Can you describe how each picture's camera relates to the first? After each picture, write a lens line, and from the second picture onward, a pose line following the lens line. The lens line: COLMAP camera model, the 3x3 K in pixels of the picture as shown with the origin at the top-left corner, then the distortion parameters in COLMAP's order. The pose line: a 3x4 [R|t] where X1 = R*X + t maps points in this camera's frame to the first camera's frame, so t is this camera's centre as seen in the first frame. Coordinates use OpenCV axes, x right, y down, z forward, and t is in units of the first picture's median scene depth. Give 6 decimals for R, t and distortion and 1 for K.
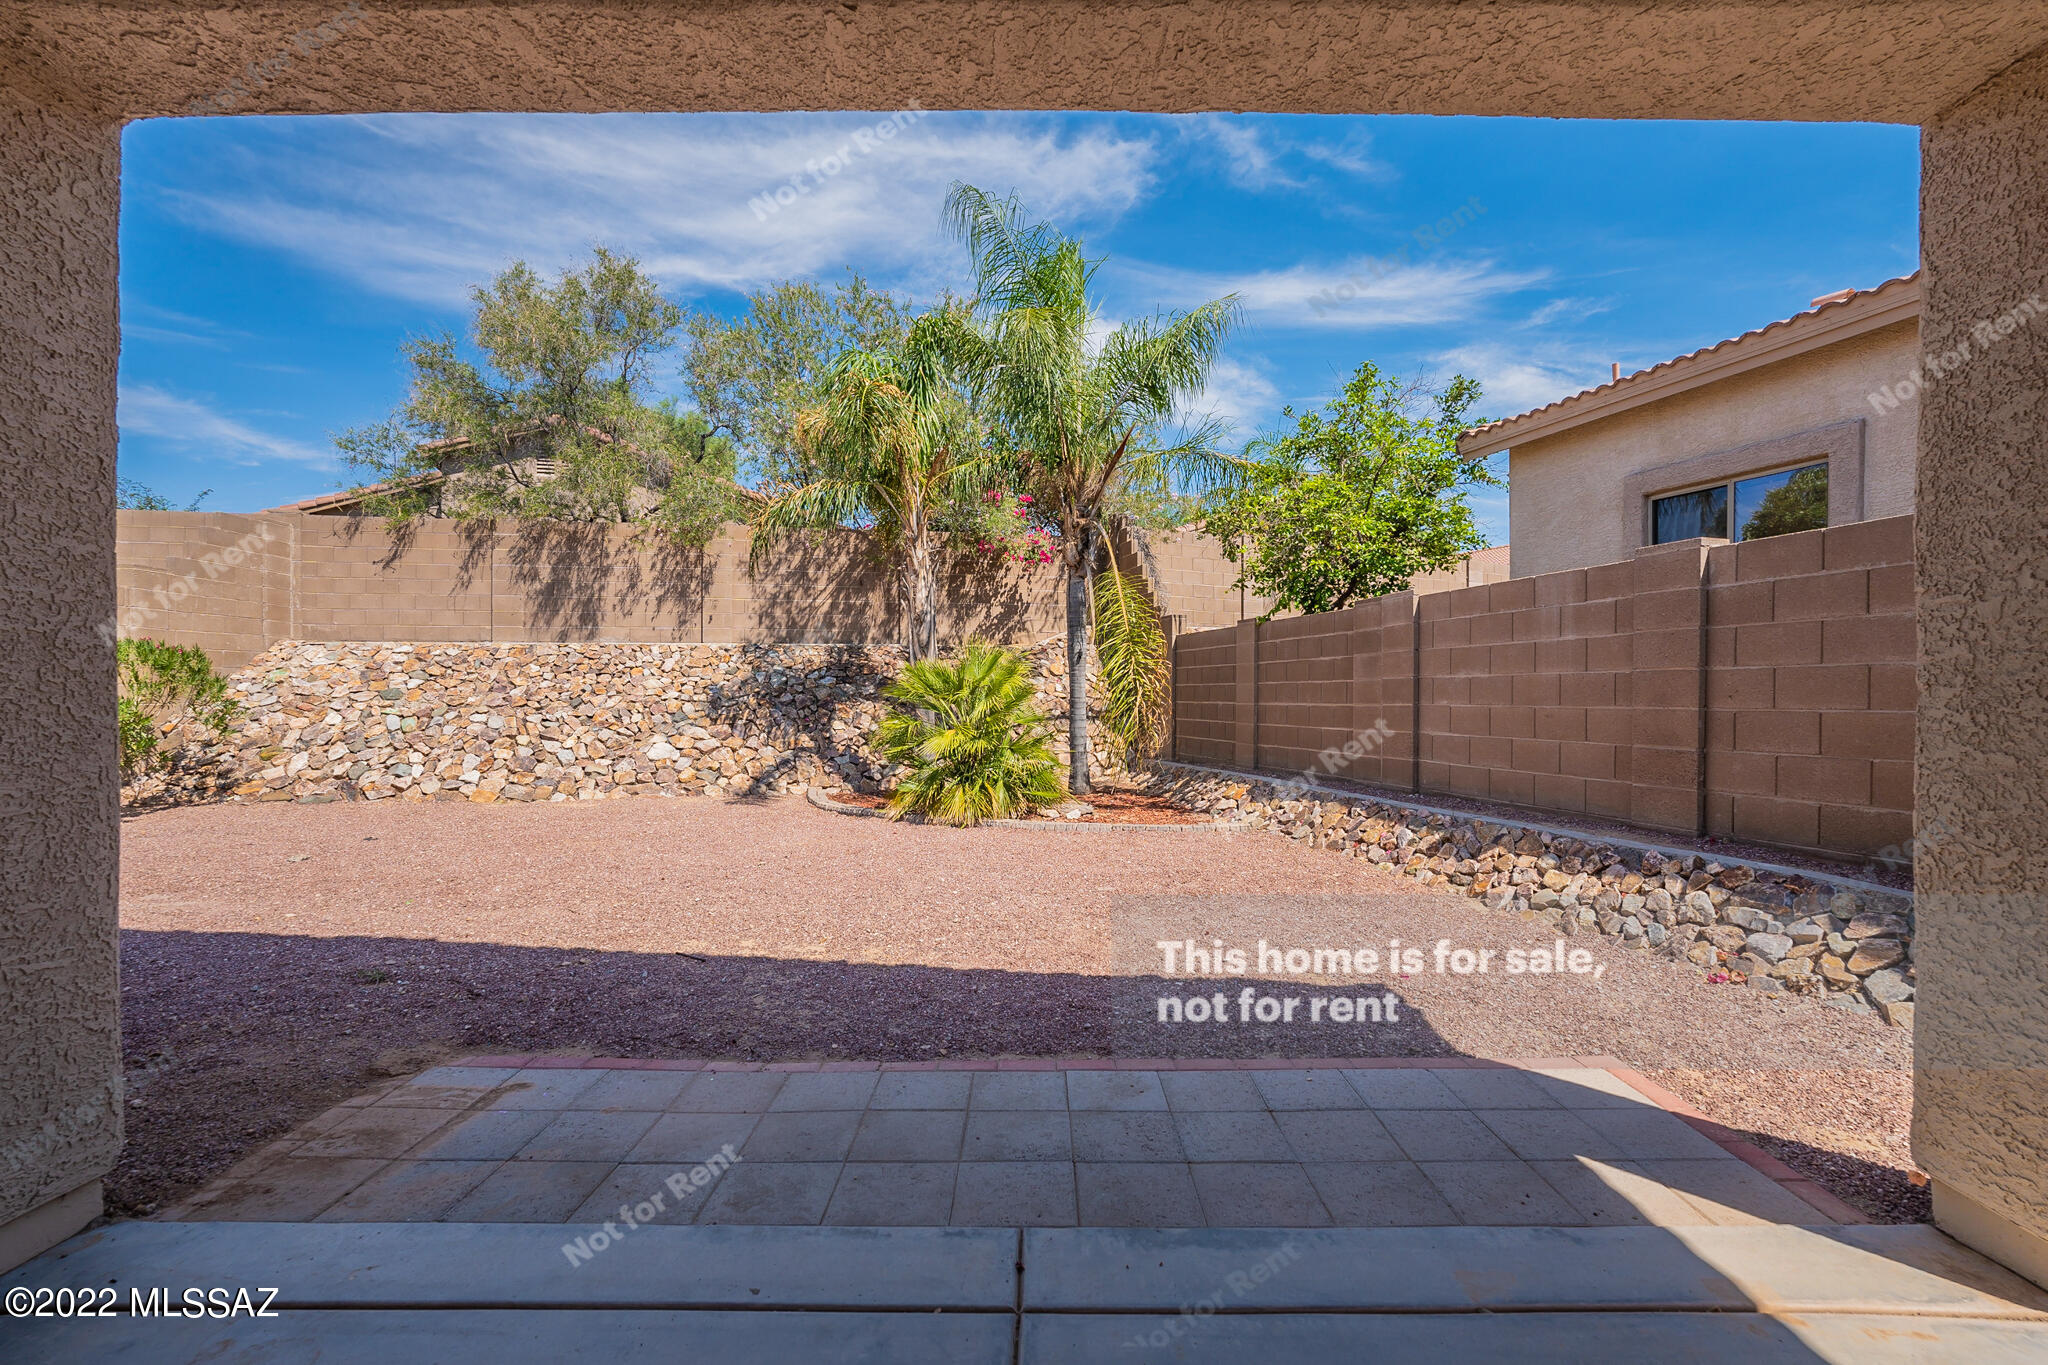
lens RADIAL K [[913.6, 0, 1038.7], [0, 913.6, 697.6], [0, 0, 1]] dist [-0.045497, 0.022167]
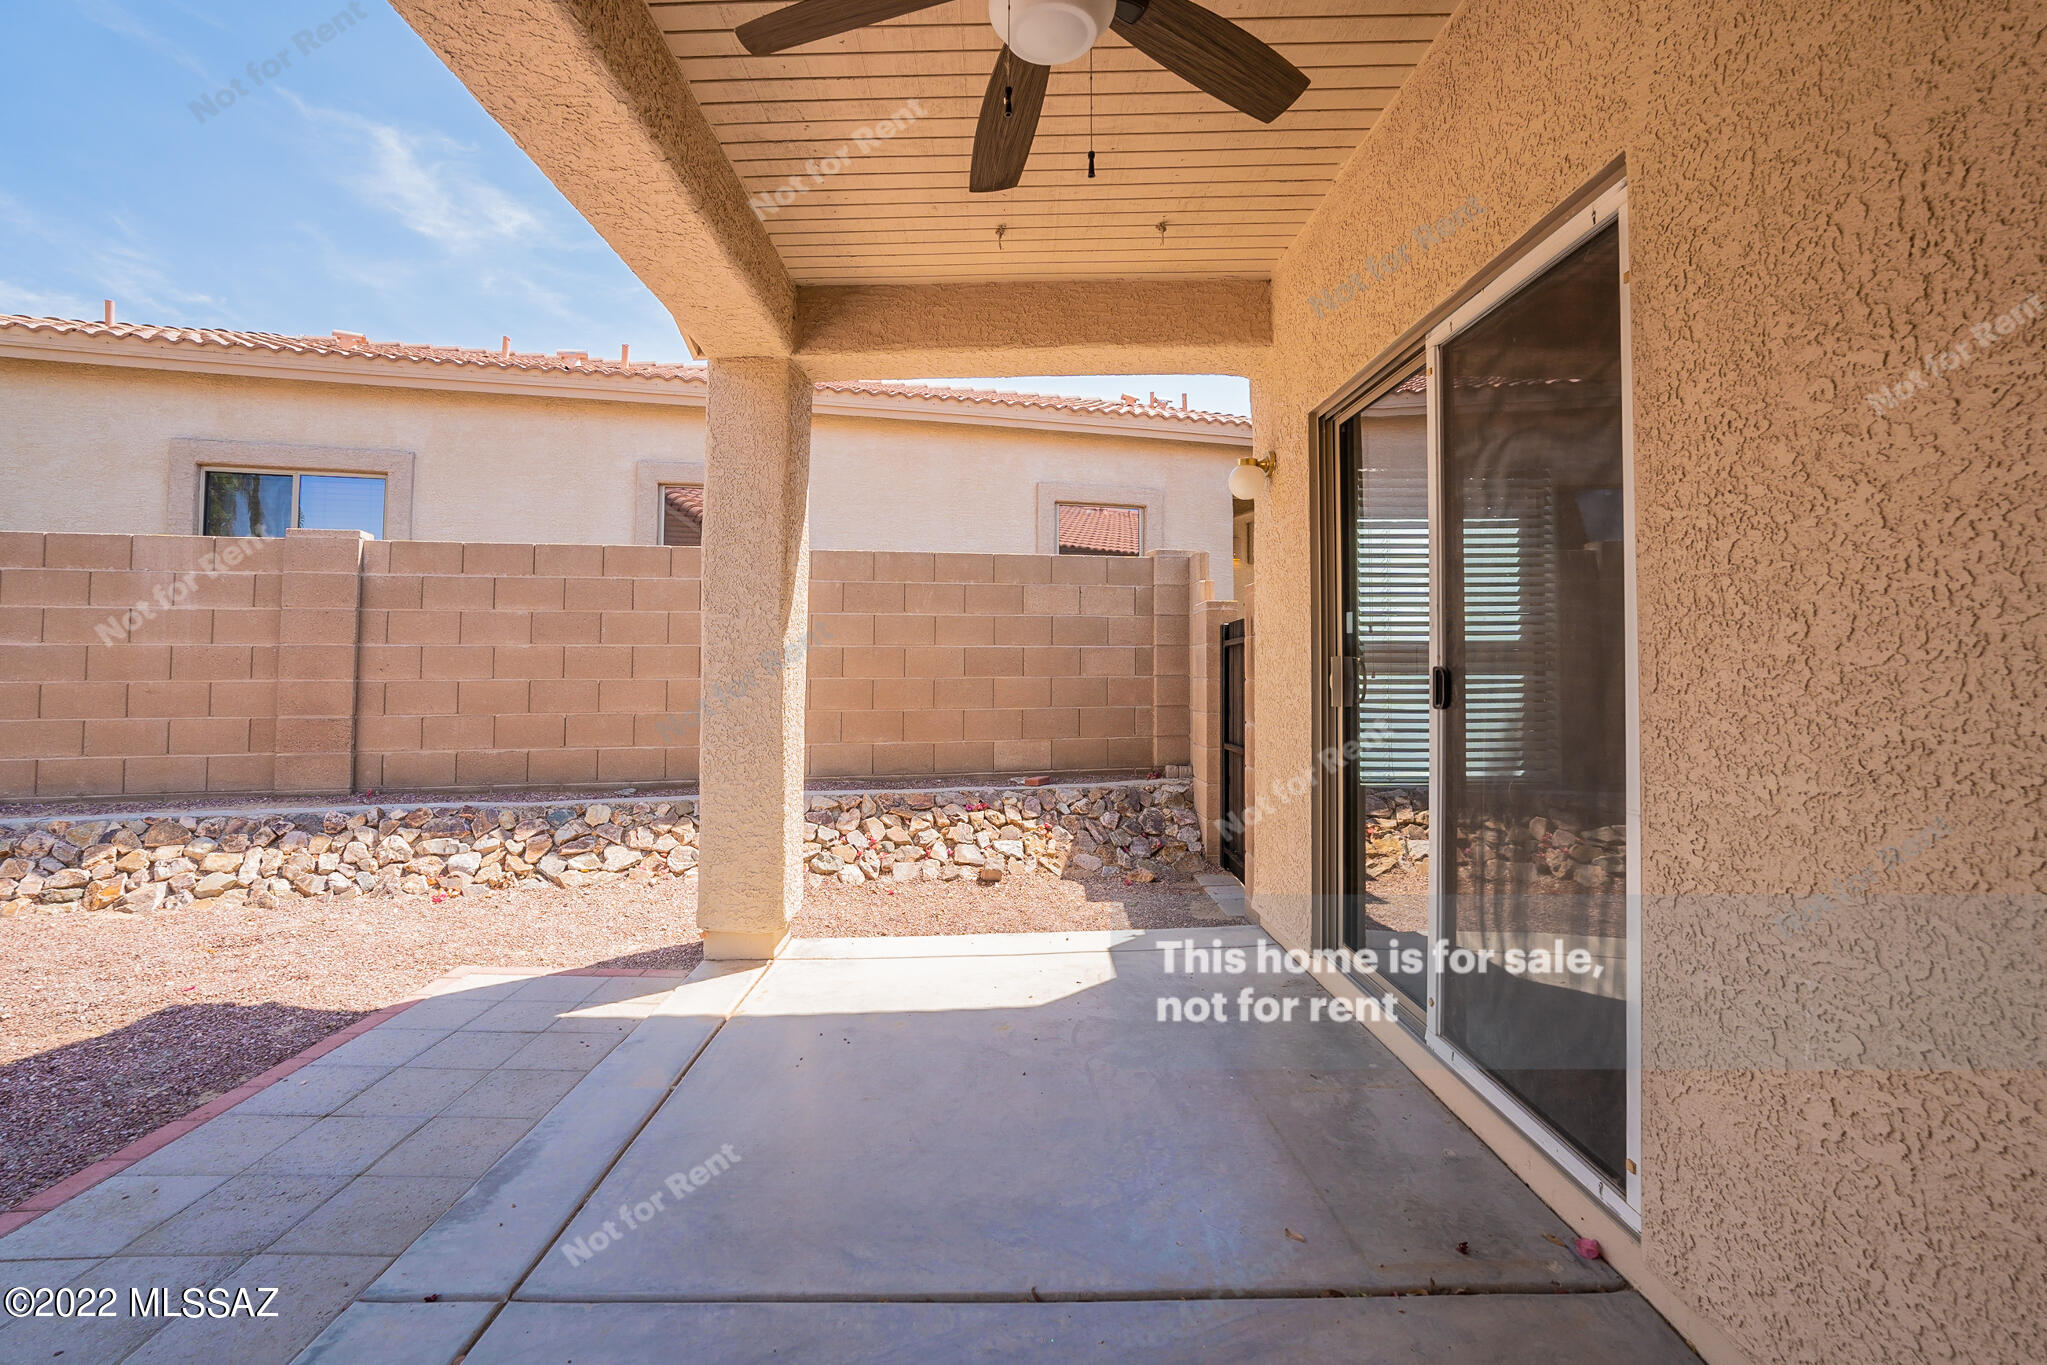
lens RADIAL K [[921.7, 0, 975.8], [0, 921.7, 627.2], [0, 0, 1]] dist [-0.011185, 0.000710]
pose [[0.026273, 0.046829, 0.998557, -0.168230], [0.004930, 0.998884, -0.046974, 0.001503], [-0.999643, 0.006158, 0.026013, 0.076783]]
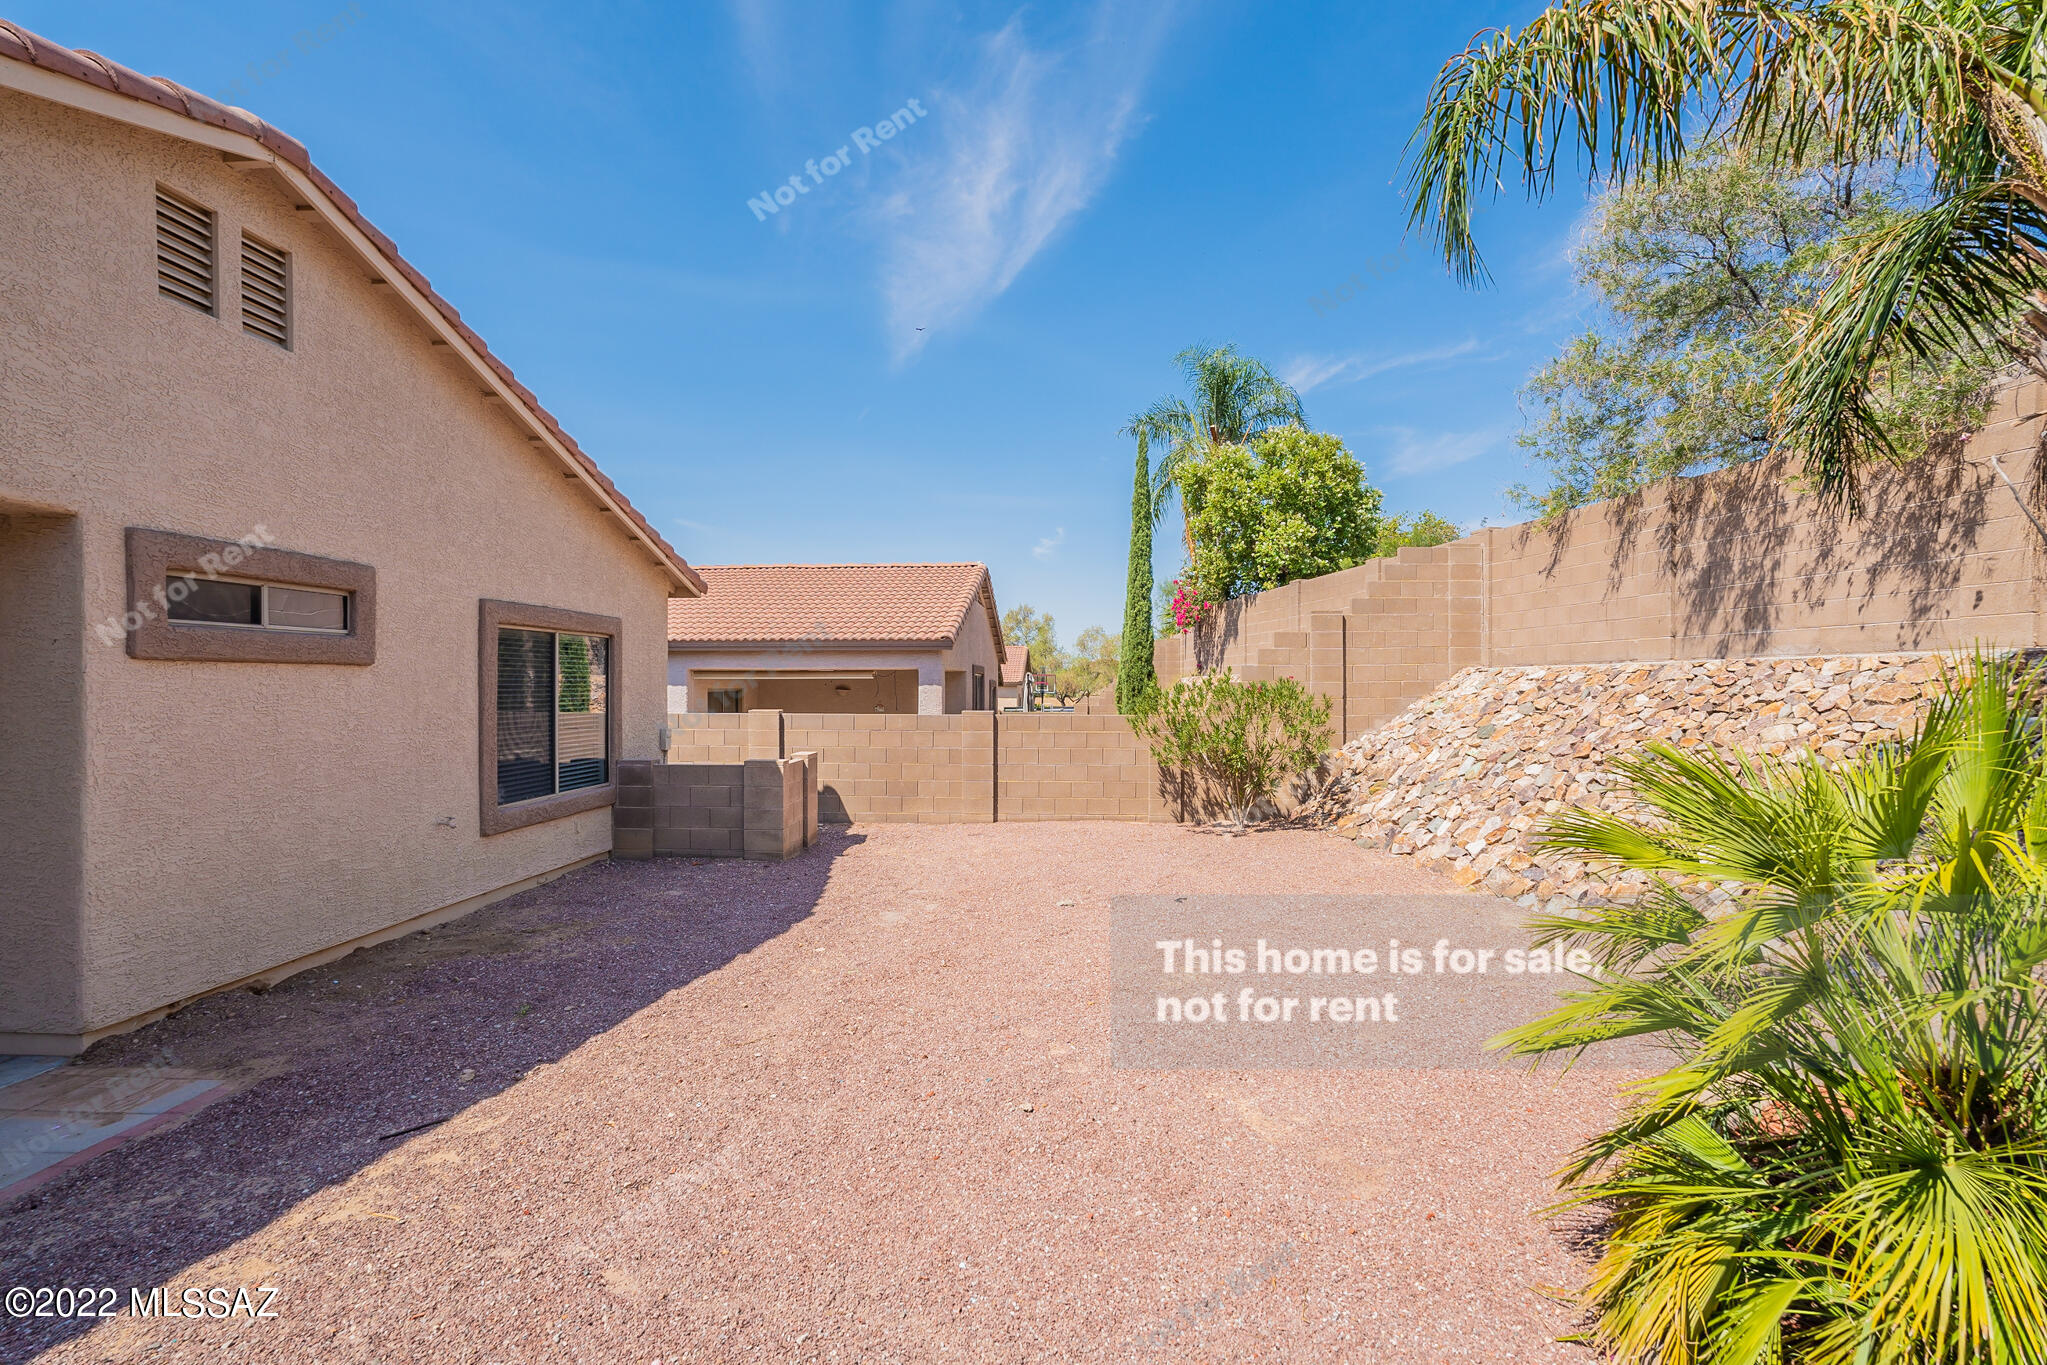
lens RADIAL K [[914.3, 0, 1021.9], [0, 914.3, 688.8], [0, 0, 1]] dist [-0.048781, 0.023381]
pose [[-0.059597, 0.005373, -0.998208, 0.157237], [0.001020, 0.999985, 0.005322, -0.049273], [0.998222, -0.000701, -0.059601, 0.614769]]
